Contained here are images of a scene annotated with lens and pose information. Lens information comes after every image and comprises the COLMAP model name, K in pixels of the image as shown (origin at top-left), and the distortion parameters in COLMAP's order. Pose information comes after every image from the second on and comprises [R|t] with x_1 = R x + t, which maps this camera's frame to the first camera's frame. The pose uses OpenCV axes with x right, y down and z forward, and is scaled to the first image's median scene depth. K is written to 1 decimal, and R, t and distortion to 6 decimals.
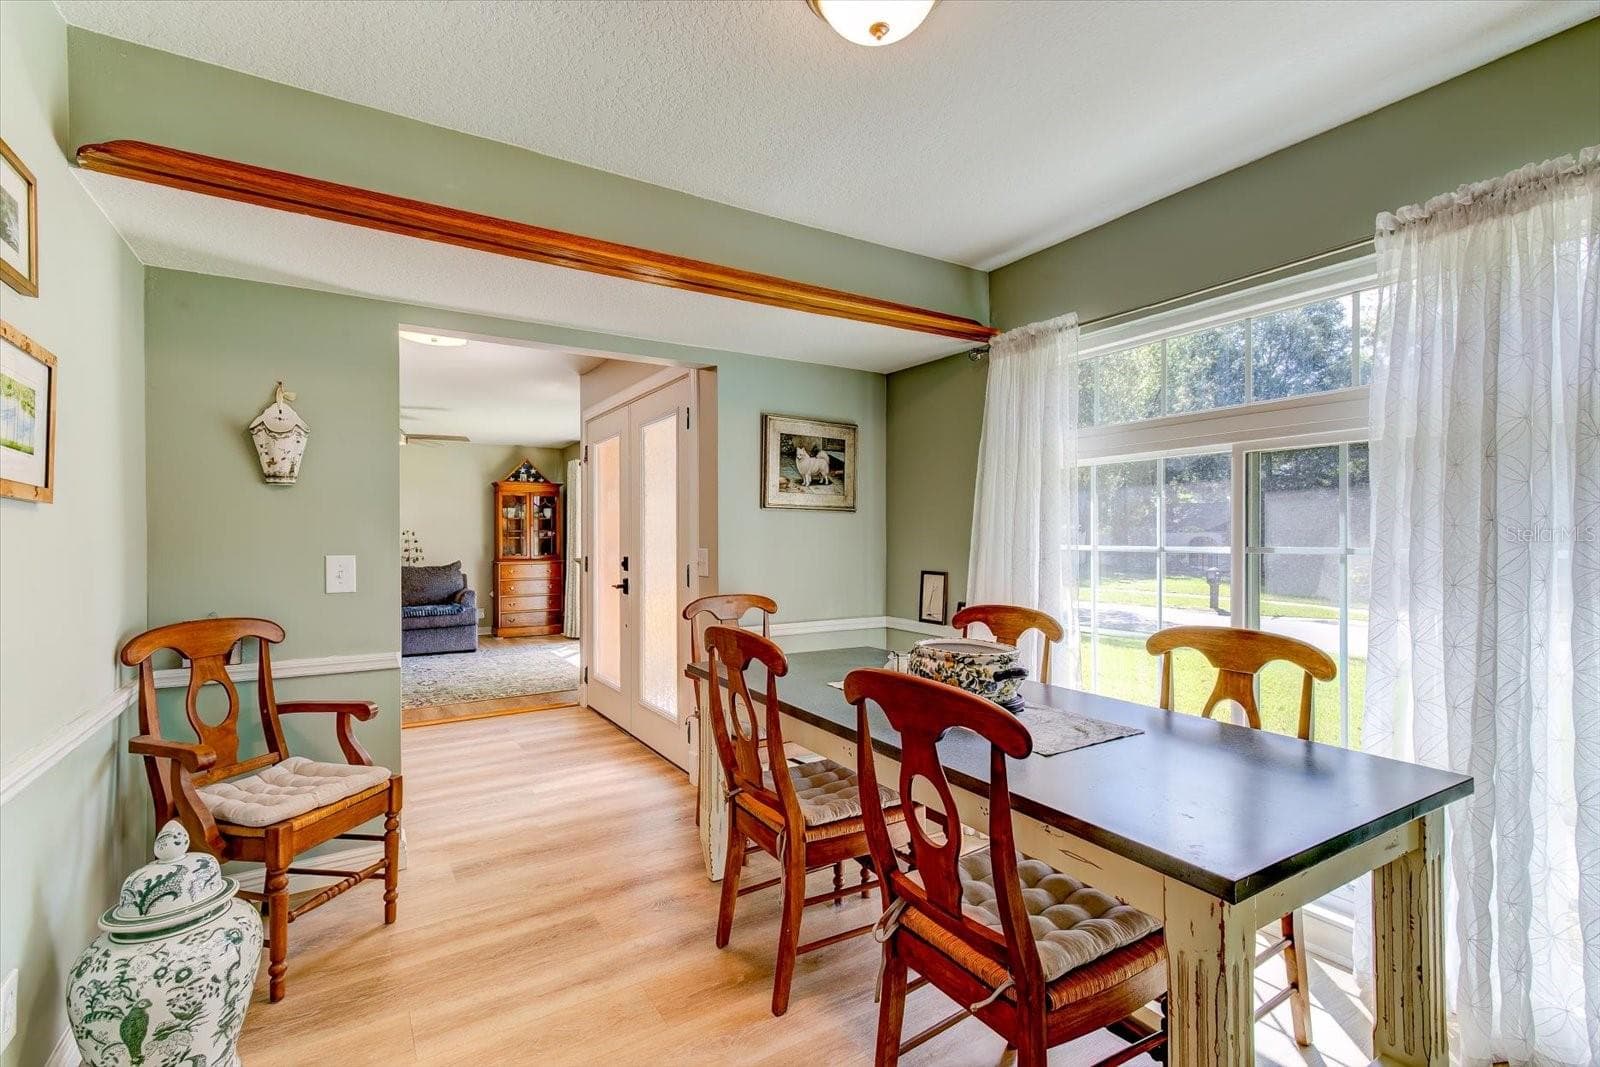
lens RADIAL K [[739.8, 0, 792.4], [0, 739.8, 538.1], [0, 0, 1]] dist [0.020418, 0.000911]
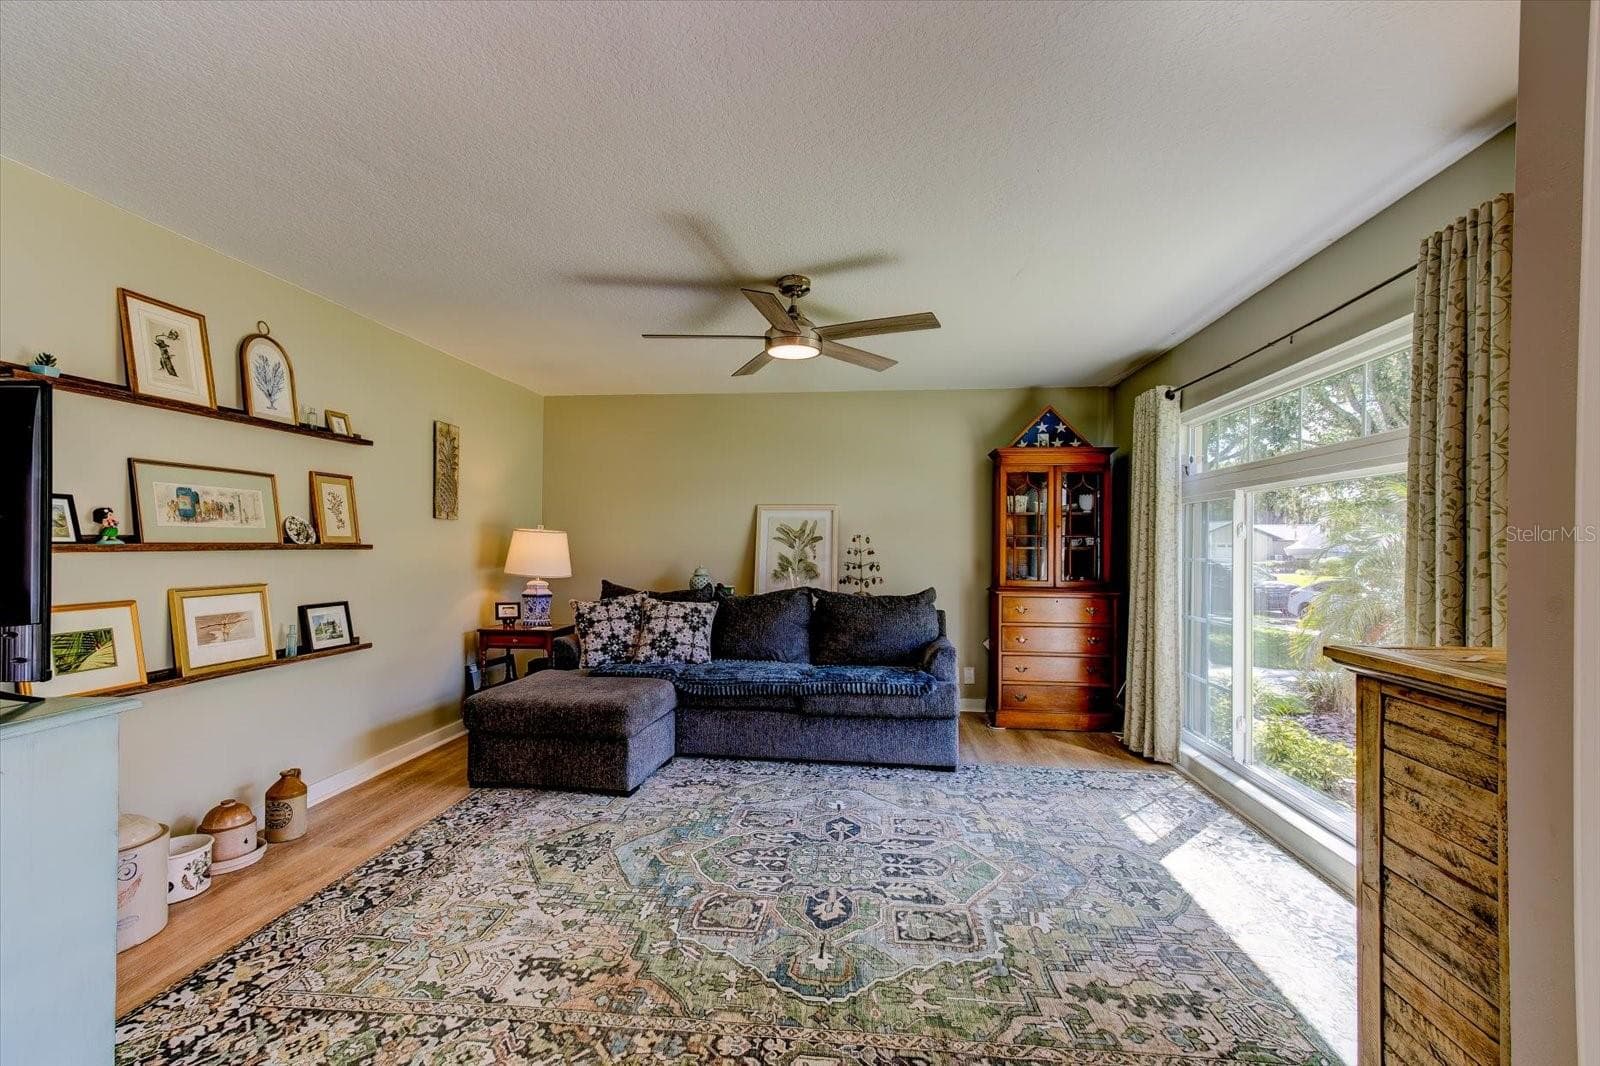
lens RADIAL K [[739.8, 0, 794.2], [0, 739.8, 543.2], [0, 0, 1]] dist [0.020418, 0.000911]
pose [[0.799696, 0.008396, -0.600347, -0.177884], [-0.009199, 0.999956, 0.001730, -0.003525], [0.600335, 0.004140, 0.799738, 0.445372]]
